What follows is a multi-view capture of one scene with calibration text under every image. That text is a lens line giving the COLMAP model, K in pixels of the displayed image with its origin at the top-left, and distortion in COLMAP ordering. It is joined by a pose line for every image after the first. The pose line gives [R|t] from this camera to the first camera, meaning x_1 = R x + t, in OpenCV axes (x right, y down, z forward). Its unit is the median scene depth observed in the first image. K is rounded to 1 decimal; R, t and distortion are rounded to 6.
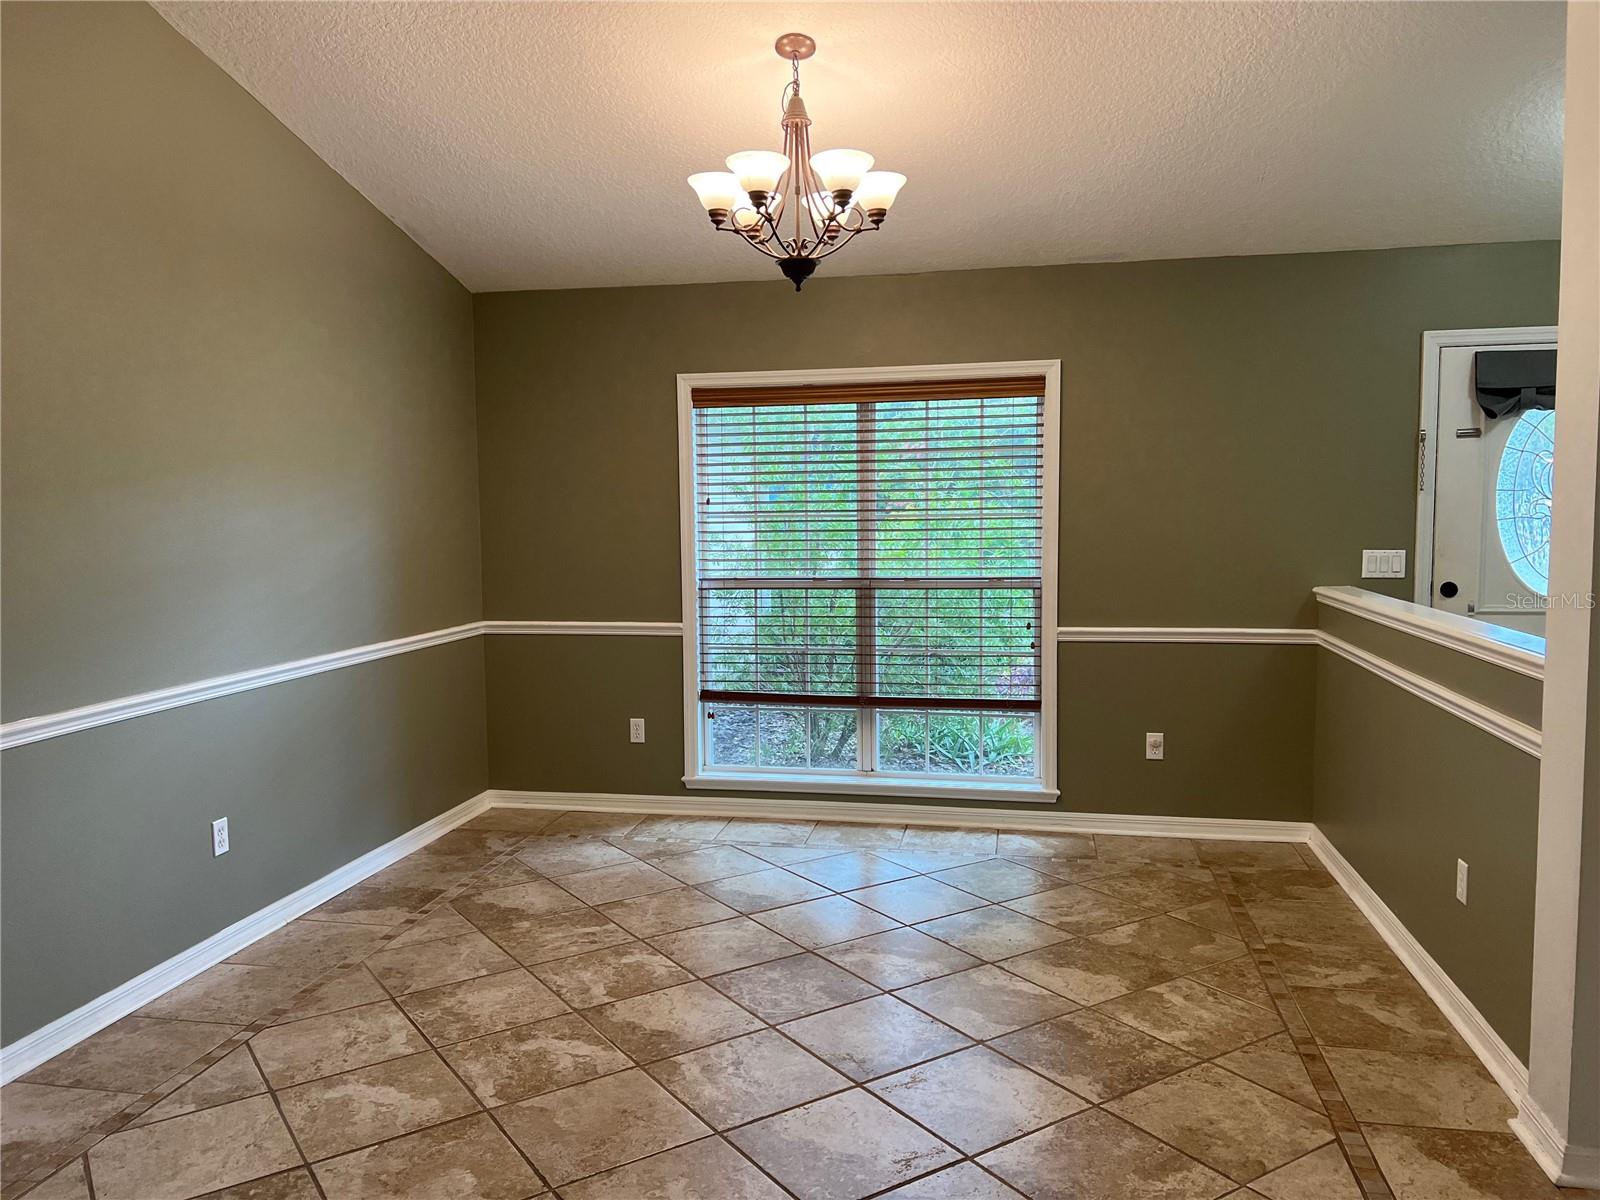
lens RADIAL K [[1207.4, 0, 791.8], [0, 1207.4, 605.5], [0, 0, 1]] dist [0.073611, -0.088048]
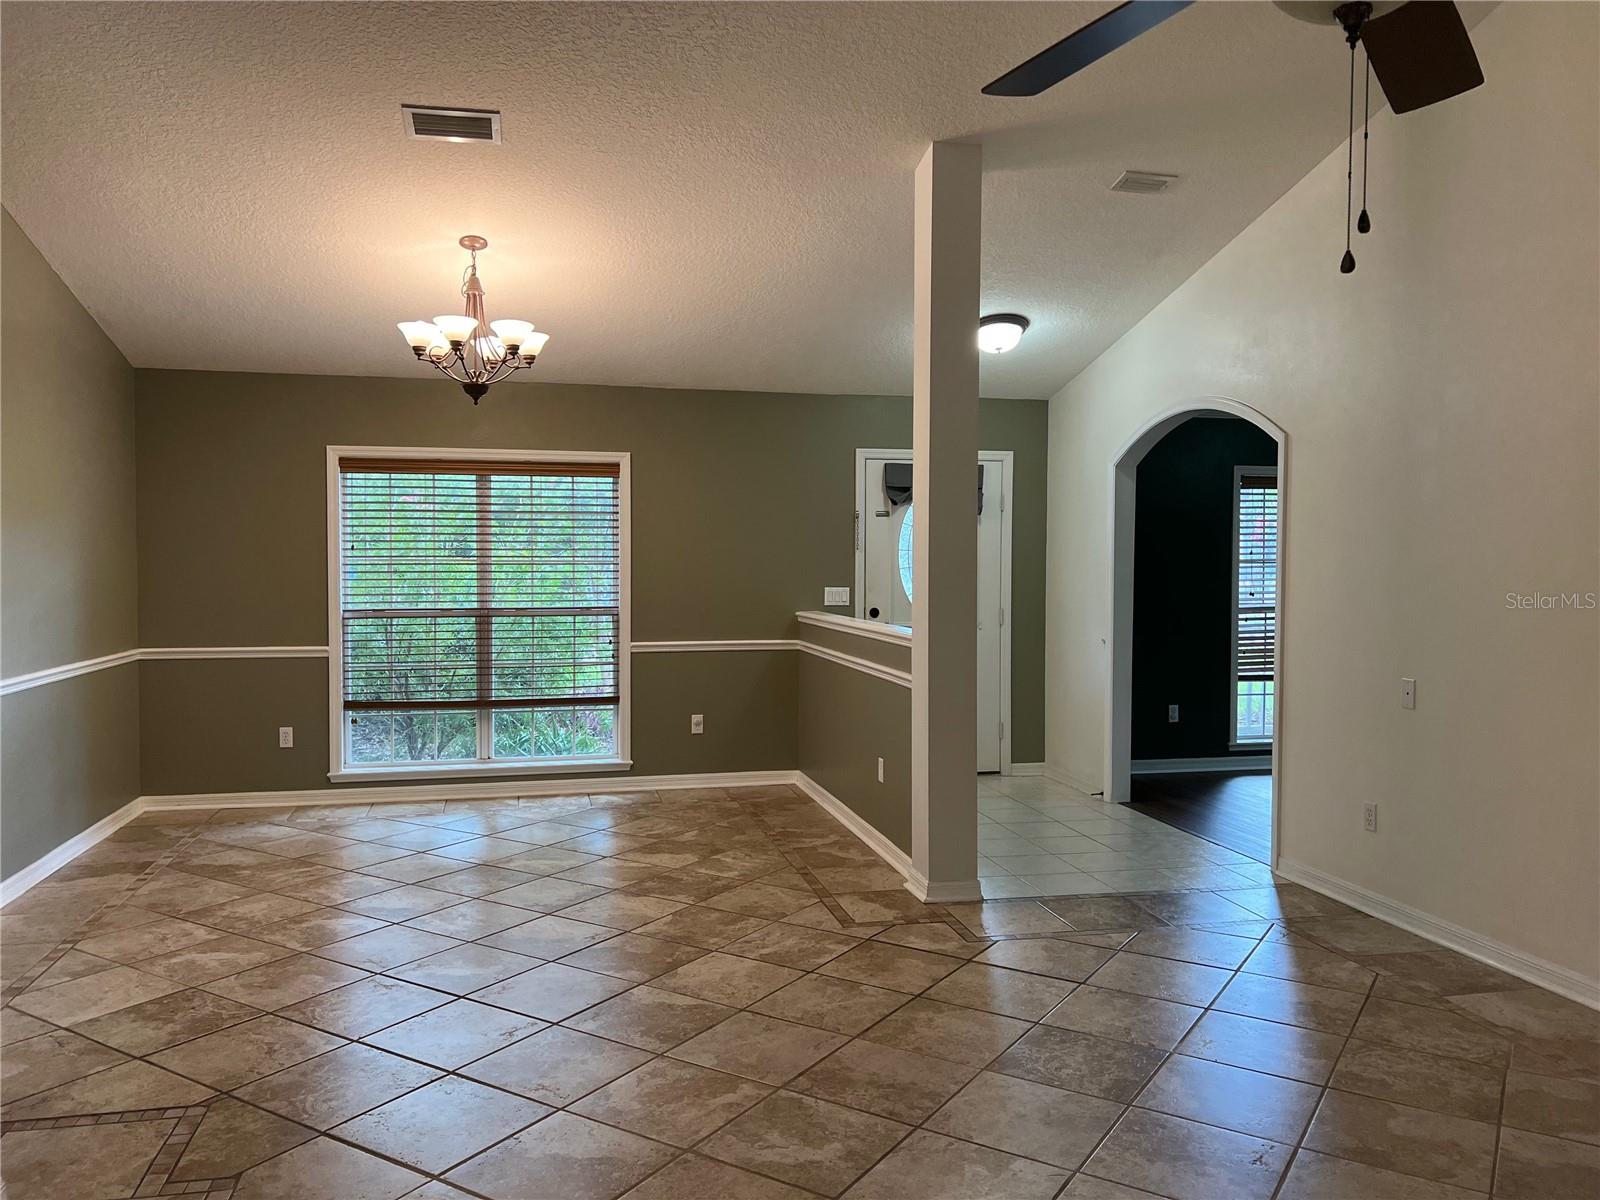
lens RADIAL K [[1213.2, 0, 800.0], [0, 1213.2, 600.0], [0, 0, 1]] dist [0.071797, -0.078424]
pose [[0.912674, -0.000721, 0.408687, -0.173583], [0.021173, 0.998739, -0.045522, 0.036921], [-0.408139, 0.050200, 0.911539, -0.354827]]
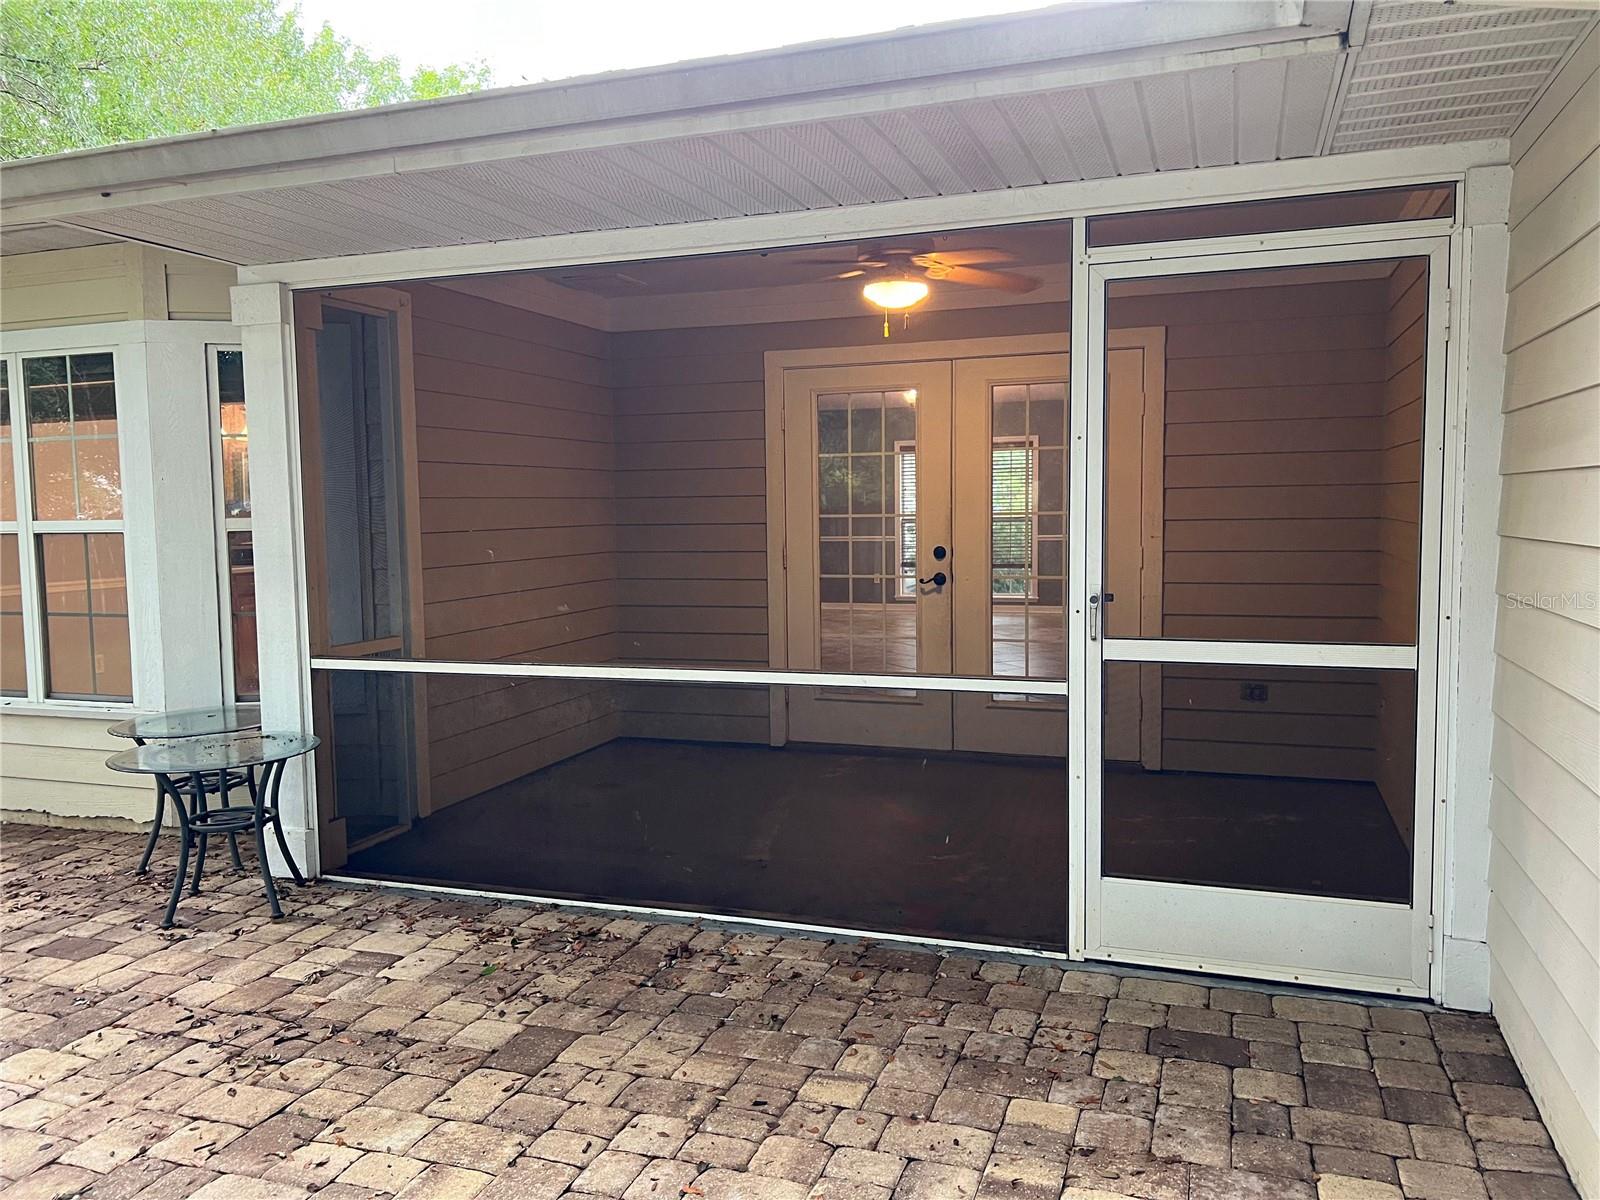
lens RADIAL K [[1213.2, 0, 800.0], [0, 1213.2, 600.0], [0, 0, 1]] dist [0.071797, -0.078424]
pose [[0.990476, 0.007700, -0.137473, 0.071224], [-0.008377, 0.999955, -0.004347, 0.177561], [0.137434, 0.005457, 0.990496, -1.732911]]
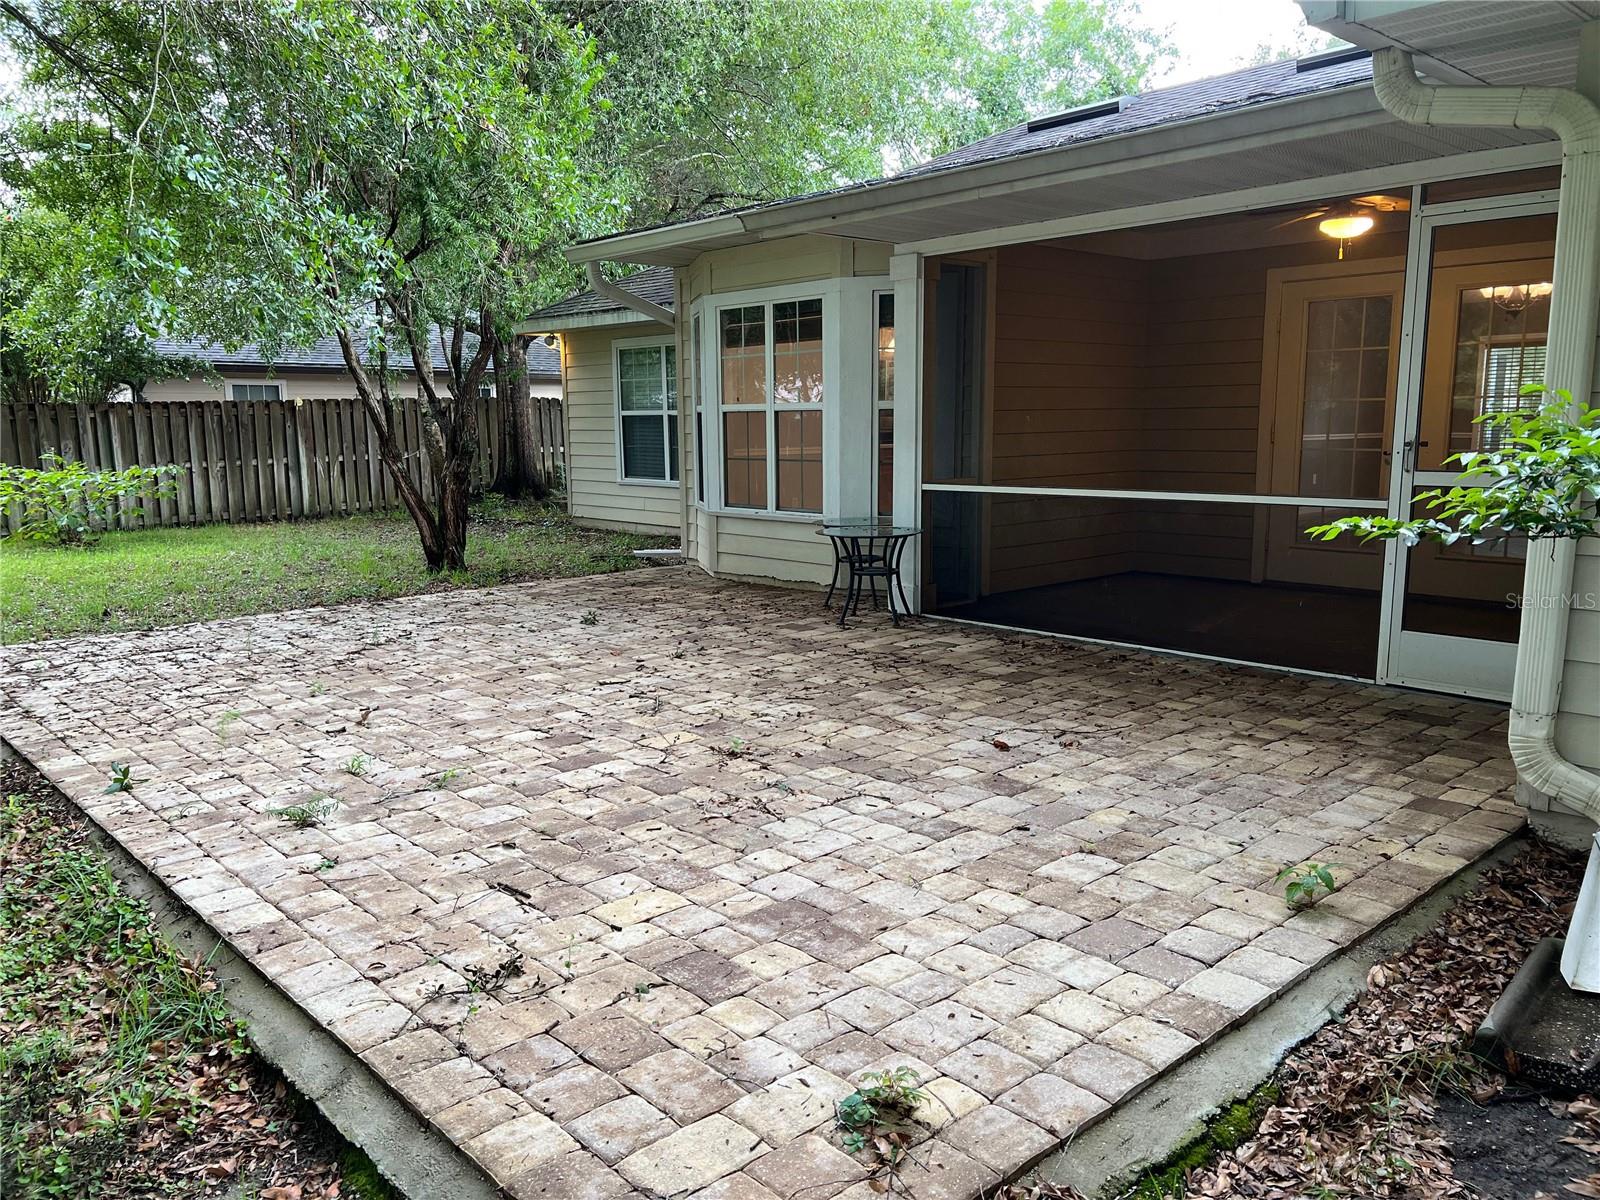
lens RADIAL K [[1213.6, 0, 745.2], [0, 1213.6, 643.4], [0, 0, 1]] dist [0.005998, -0.088077]
pose [[0.784504, 0.110246, -0.610246, 0.340608], [-0.047322, 0.991844, 0.118350, 0.246671], [0.618316, -0.063968, 0.783322, -2.184134]]
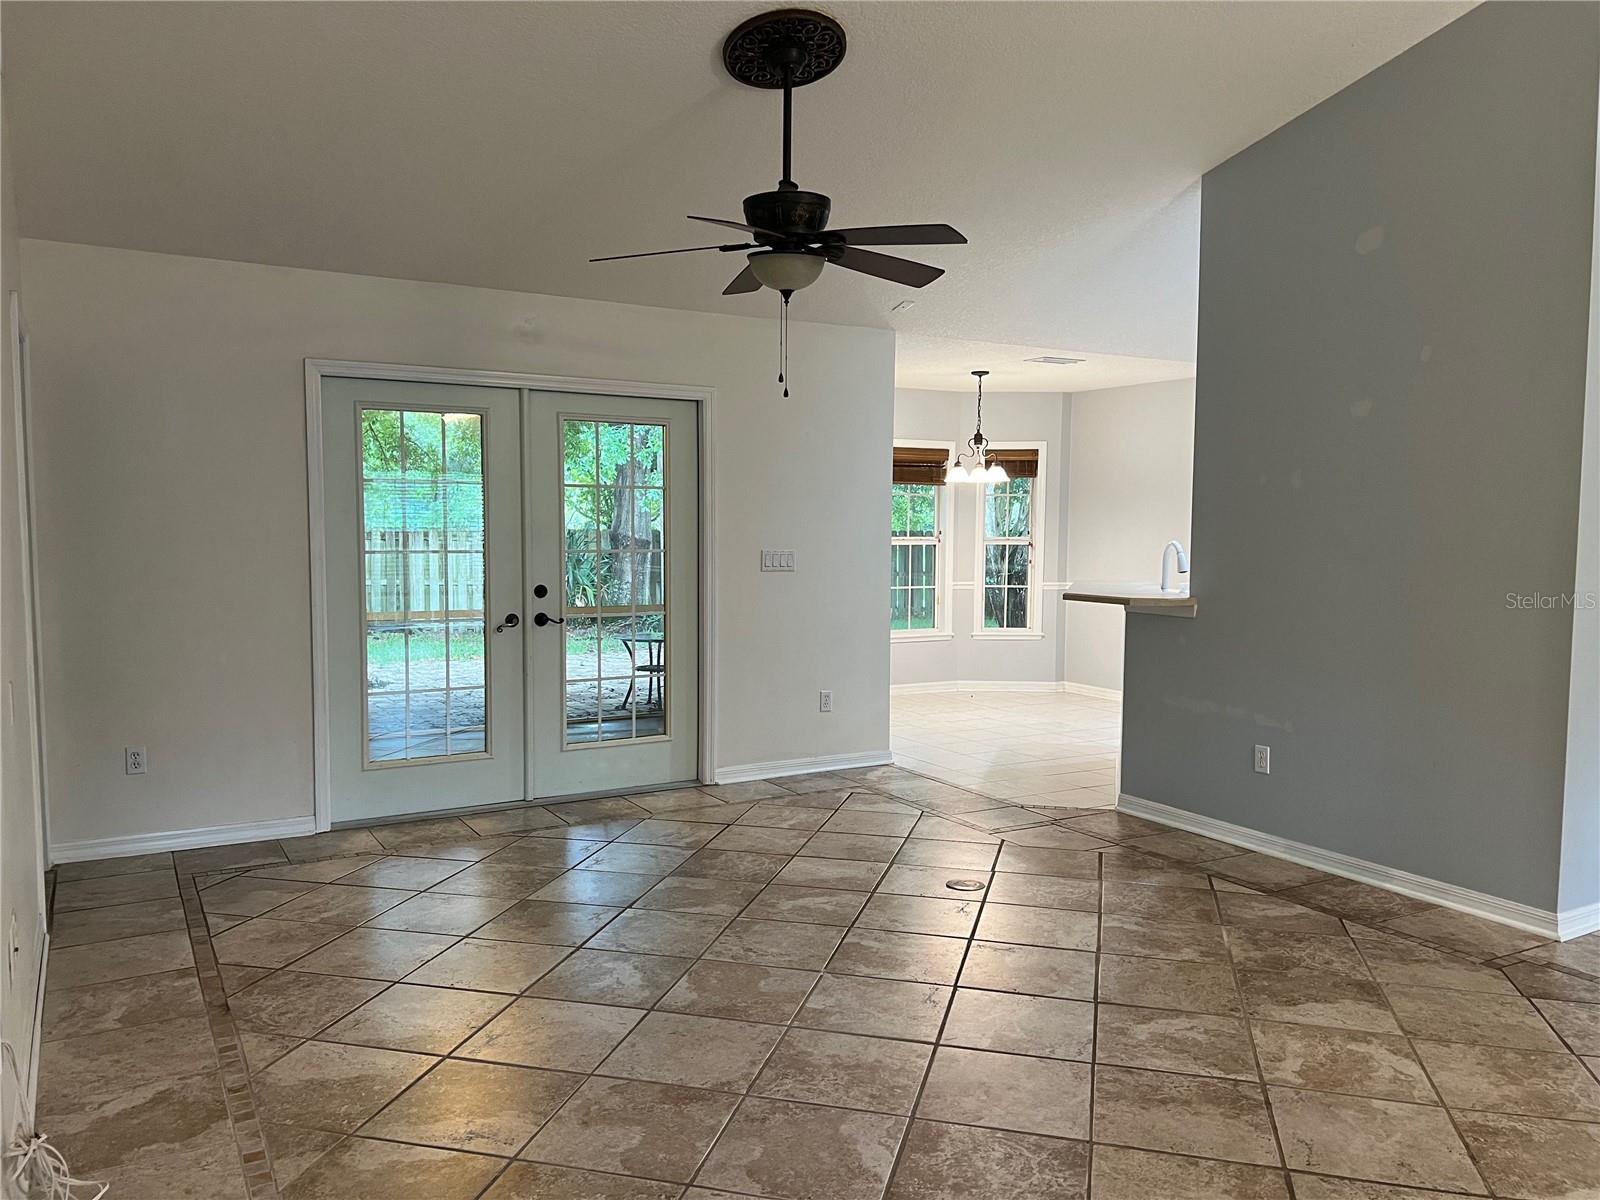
lens RADIAL K [[1205.2, 0, 800.0], [0, 1205.2, 623.3], [0, 0, 1]] dist [0.034605, -0.002466]
pose [[-0.746029, 0.062234, -0.662999, 0.610854], [-0.055086, 0.986443, 0.154581, -0.036342], [0.663631, 0.151844, -0.732487, 0.480554]]
